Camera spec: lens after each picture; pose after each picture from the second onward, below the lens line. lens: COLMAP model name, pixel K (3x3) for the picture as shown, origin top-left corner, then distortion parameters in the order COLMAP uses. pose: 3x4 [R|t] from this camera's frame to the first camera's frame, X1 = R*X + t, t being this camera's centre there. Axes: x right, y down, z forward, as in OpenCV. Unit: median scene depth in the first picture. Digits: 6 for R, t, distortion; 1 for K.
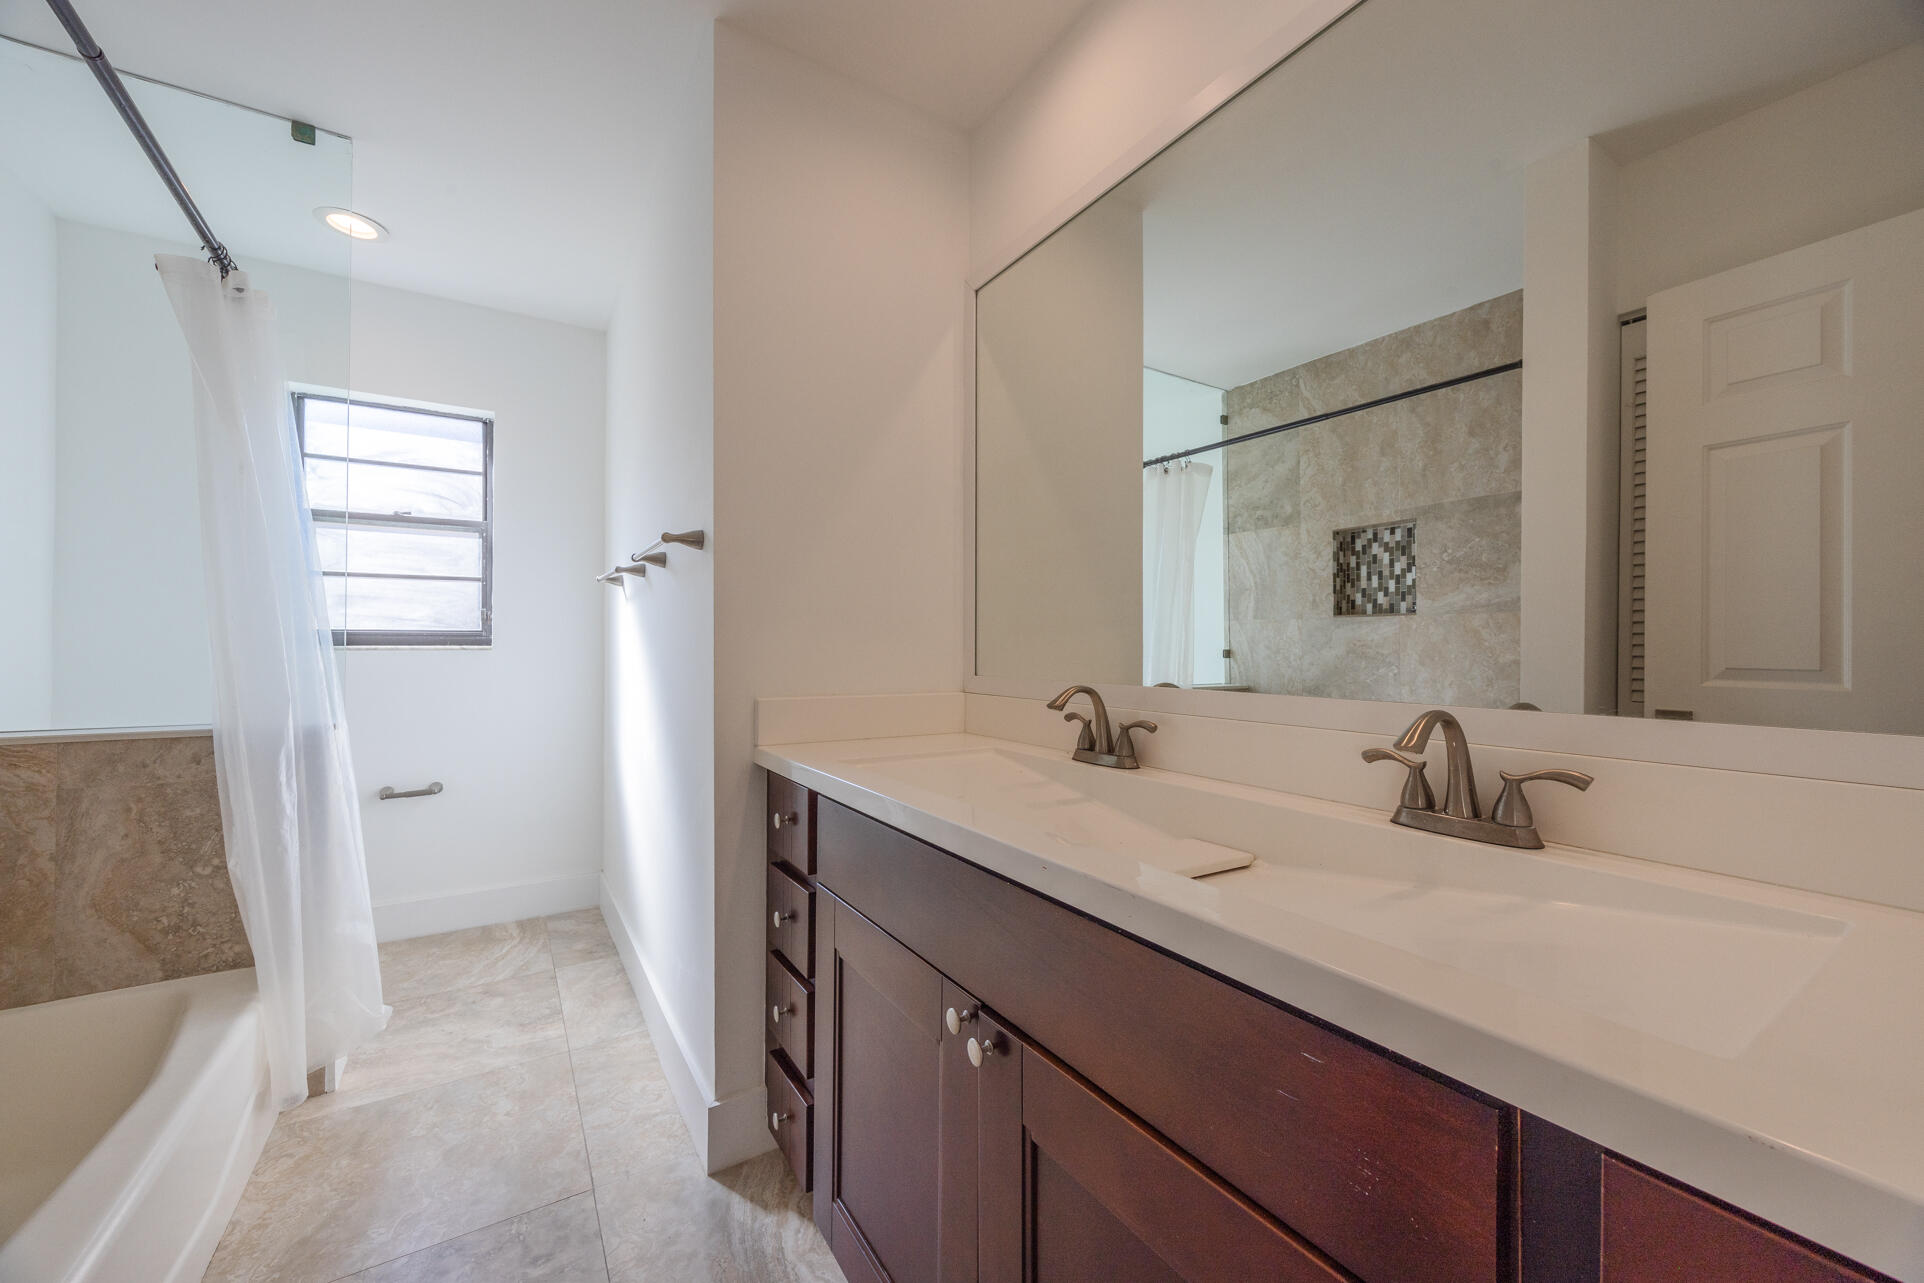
lens RADIAL K [[730.1, 0, 962.4], [0, 730.1, 645.2], [0, 0, 1]] dist [-0.000849, -0.000379]
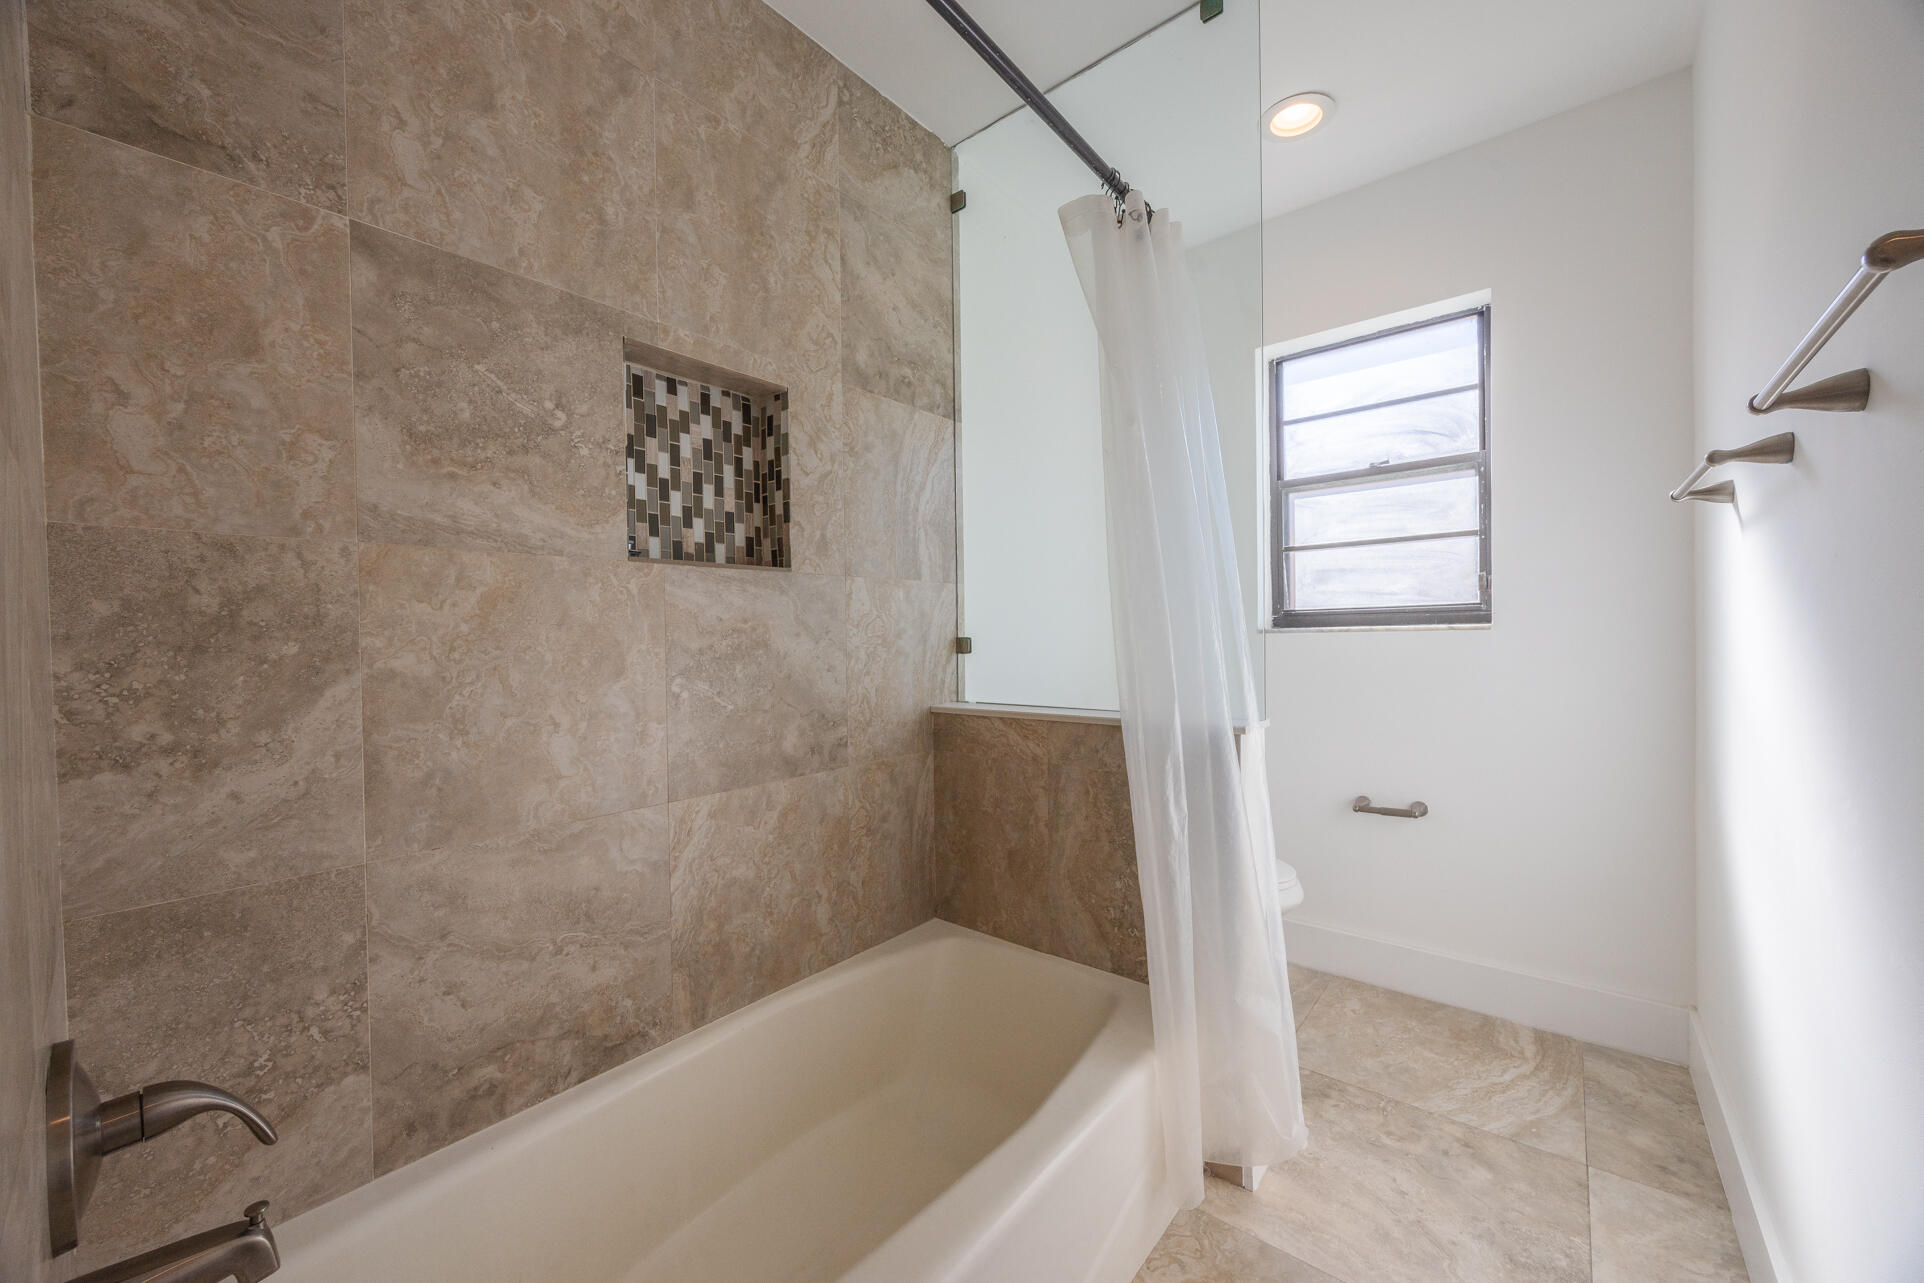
lens RADIAL K [[730.1, 0, 962.4], [0, 730.1, 645.2], [0, 0, 1]] dist [-0.000849, -0.000379]
pose [[0.305379, 0.000801, -0.952231, -0.145849], [0.021923, 0.999729, 0.007871, 0.006125], [0.951978, -0.023279, 0.305279, 0.334333]]
